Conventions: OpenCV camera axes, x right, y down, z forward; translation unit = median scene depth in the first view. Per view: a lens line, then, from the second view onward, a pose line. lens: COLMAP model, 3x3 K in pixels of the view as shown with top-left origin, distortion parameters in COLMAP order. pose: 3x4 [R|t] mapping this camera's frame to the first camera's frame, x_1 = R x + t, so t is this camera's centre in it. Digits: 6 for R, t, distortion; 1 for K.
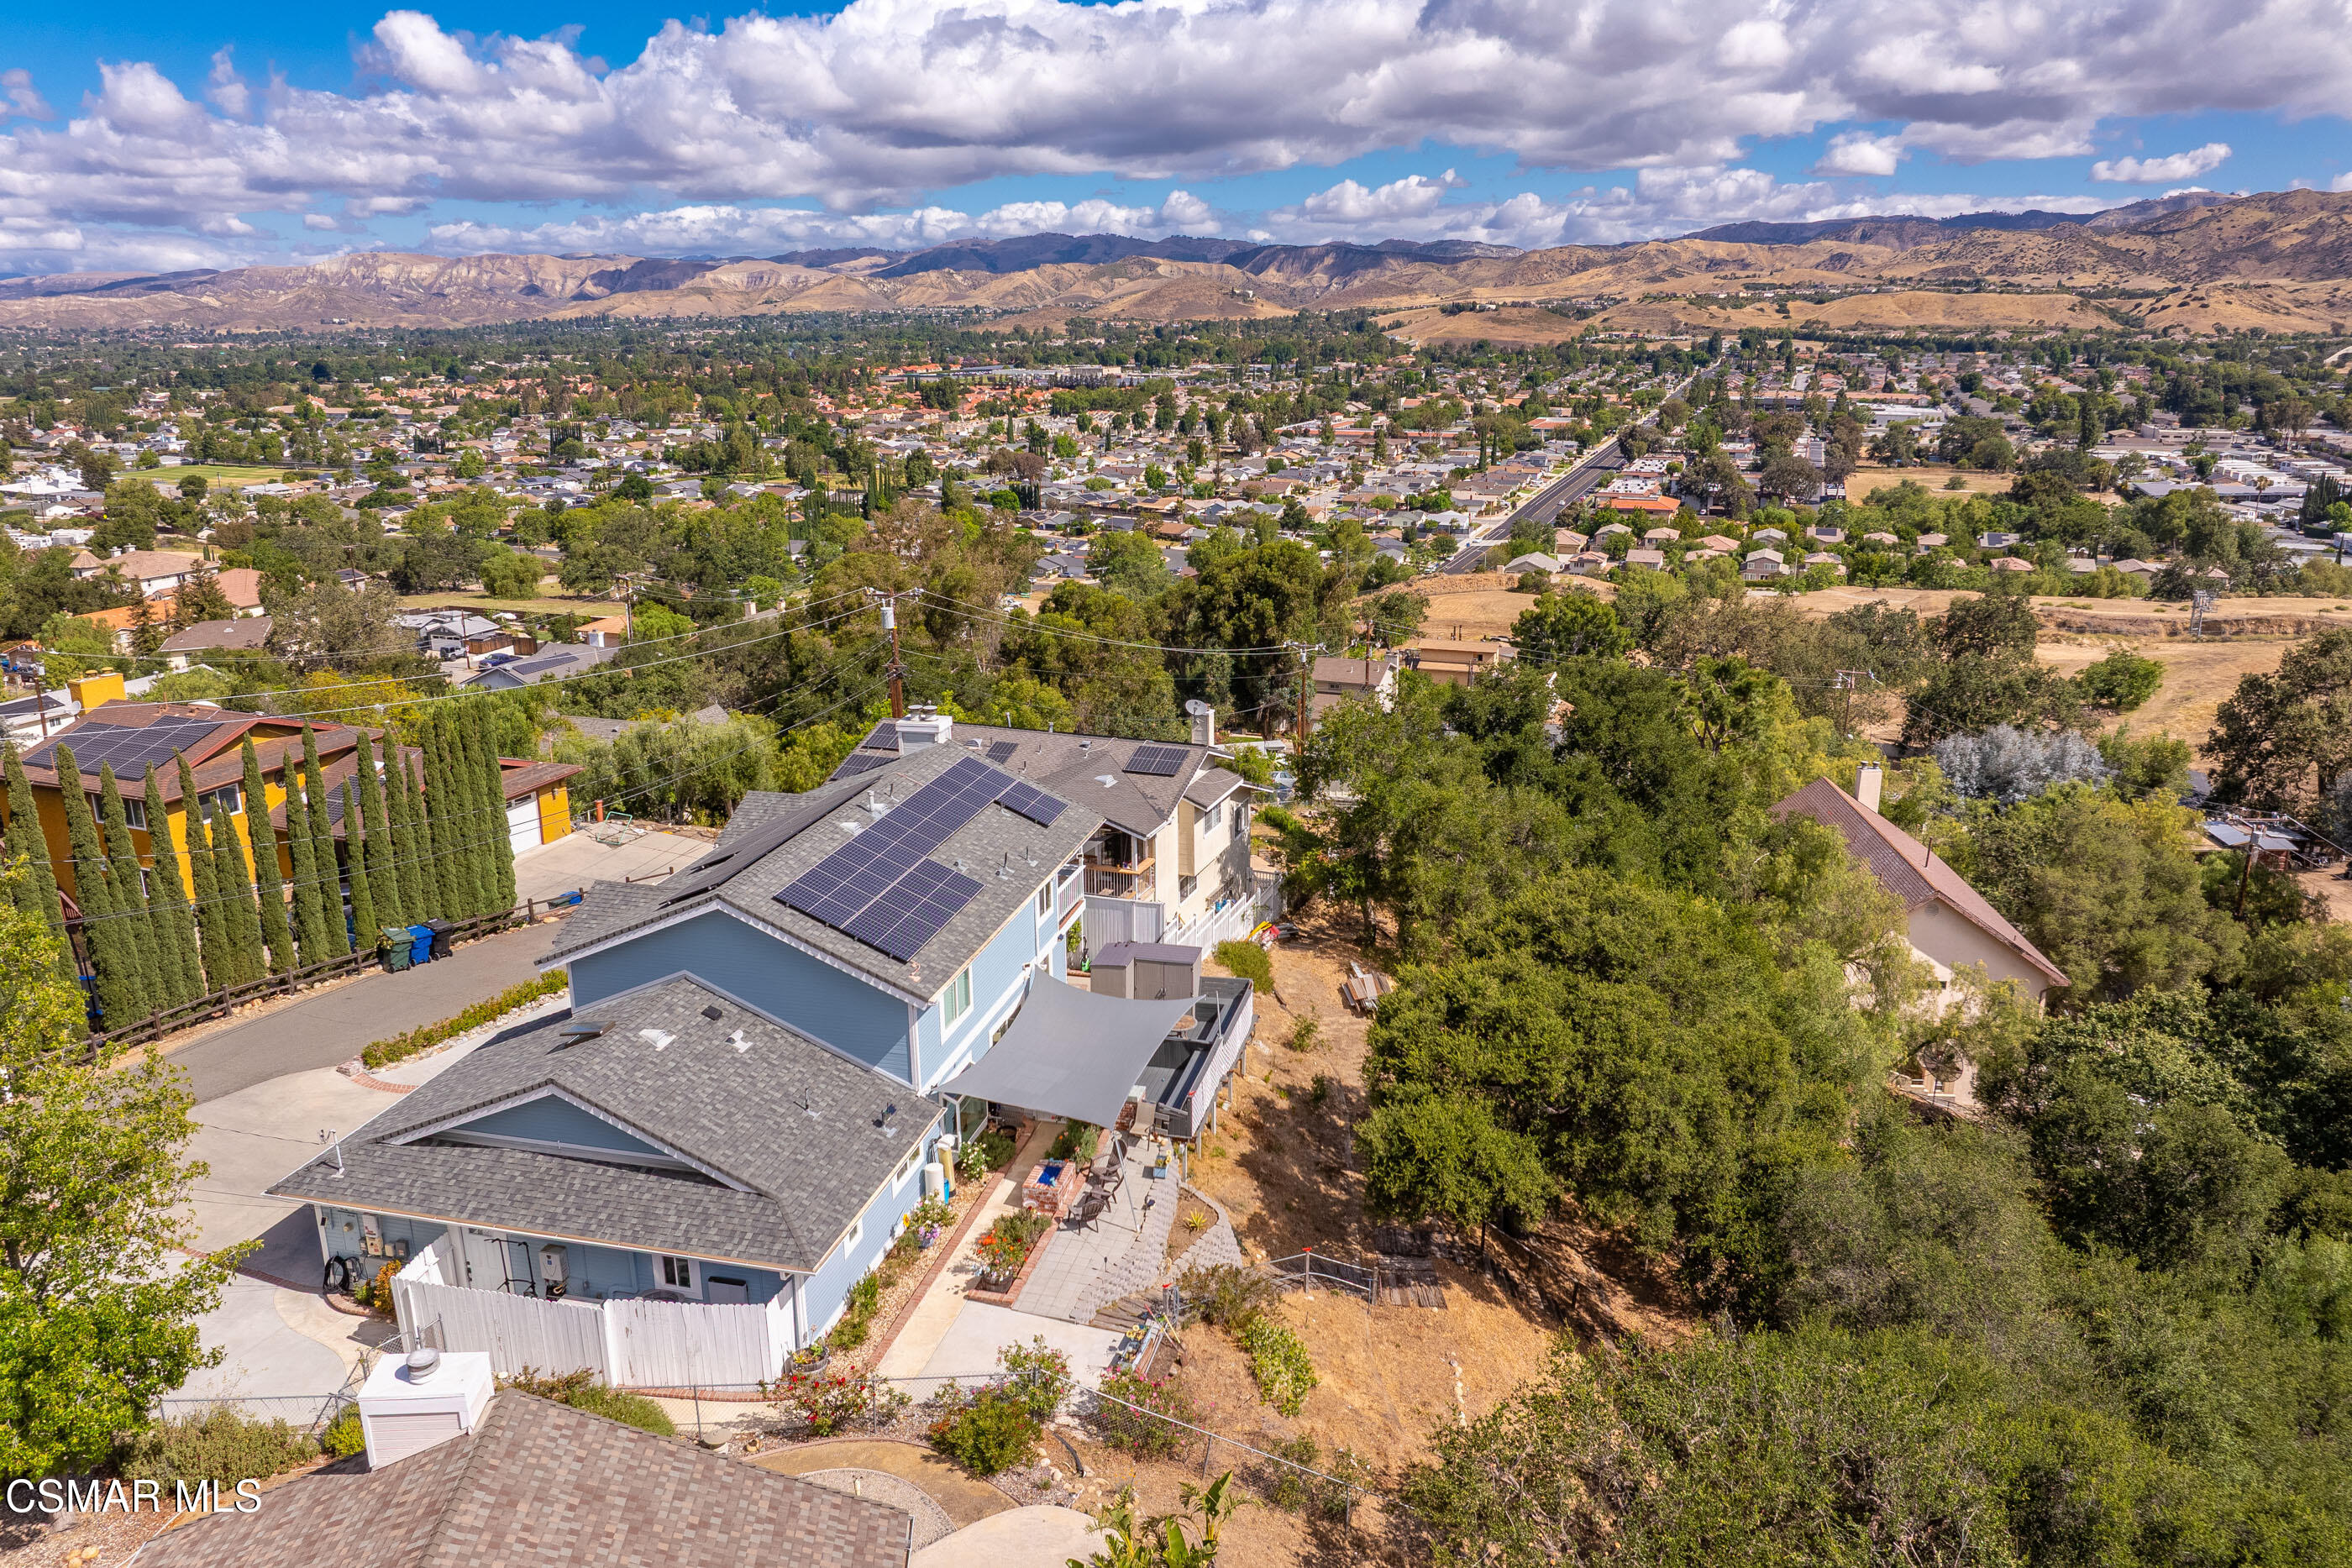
lens RADIAL K [[1658.1, 0, 1187.6], [0, 1658.1, 771.3], [0, 0, 1]] dist [-0.039533, -0.002386]
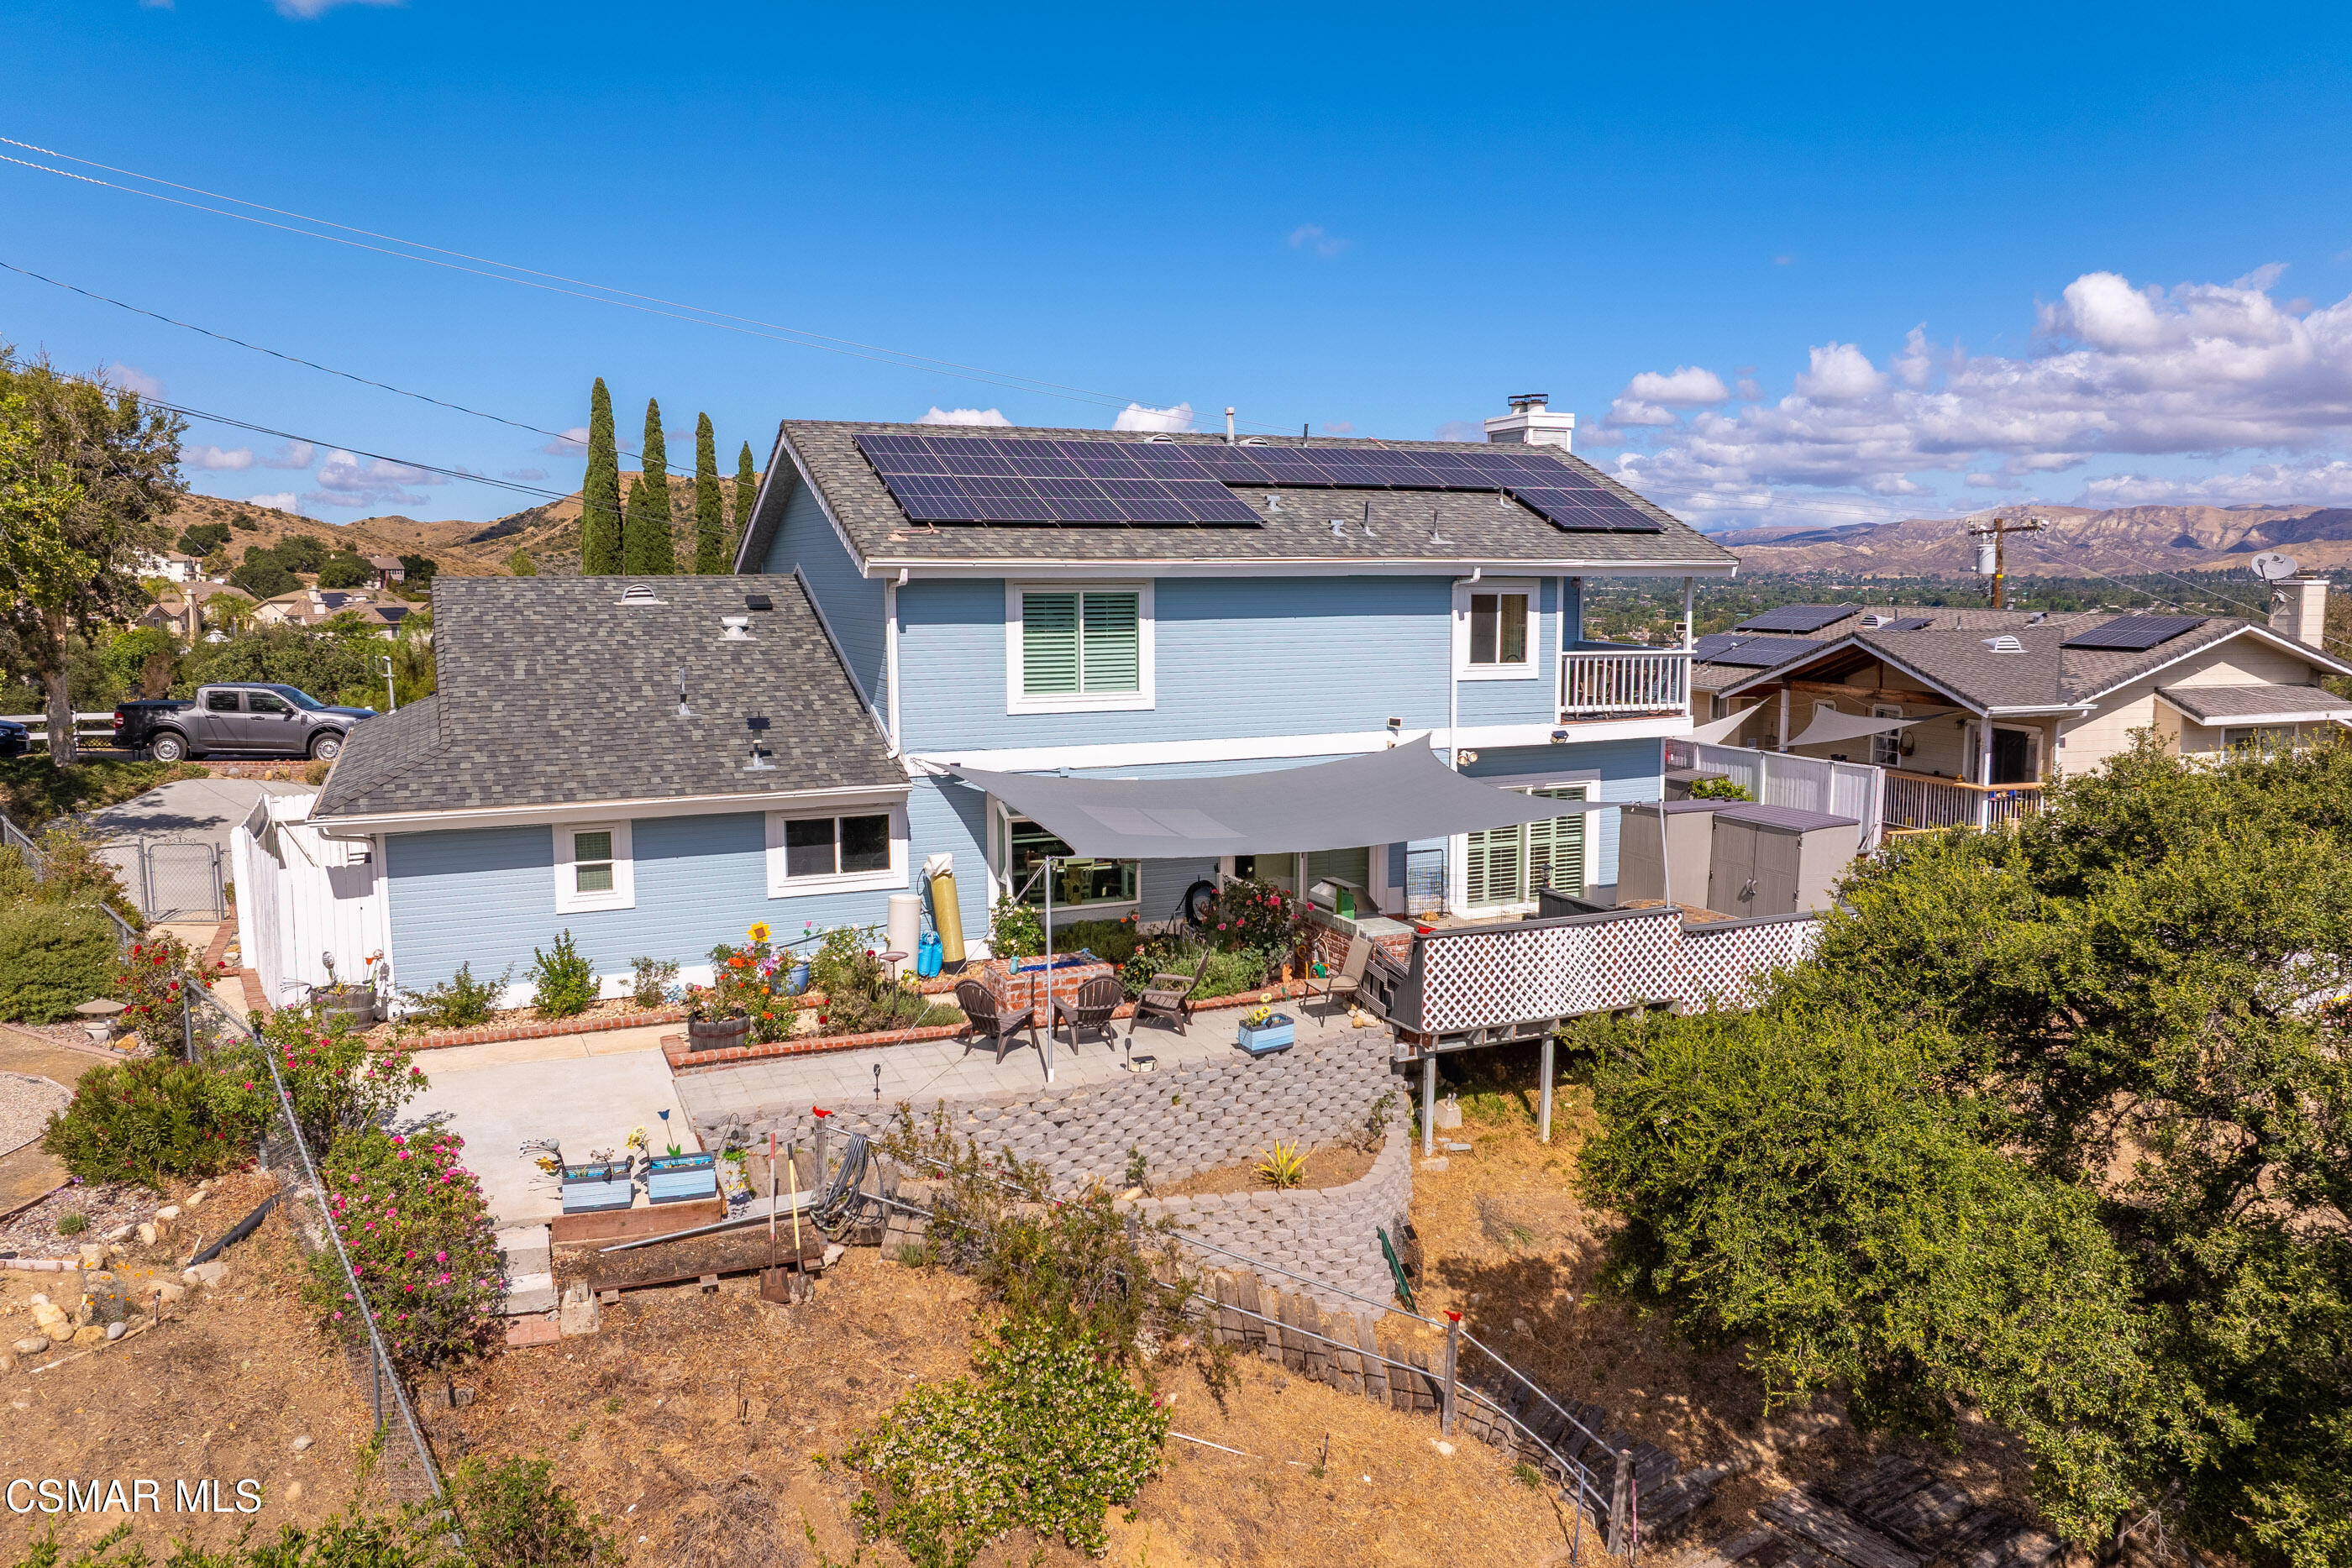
lens RADIAL K [[1658.1, 0, 1187.6], [0, 1658.1, 771.3], [0, 0, 1]] dist [-0.039533, -0.002386]
pose [[0.611319, 0.095791, -0.785566, 0.163889], [-0.211389, 0.976345, -0.045446, 0.096289], [0.762630, 0.193842, 0.617107, 0.341095]]
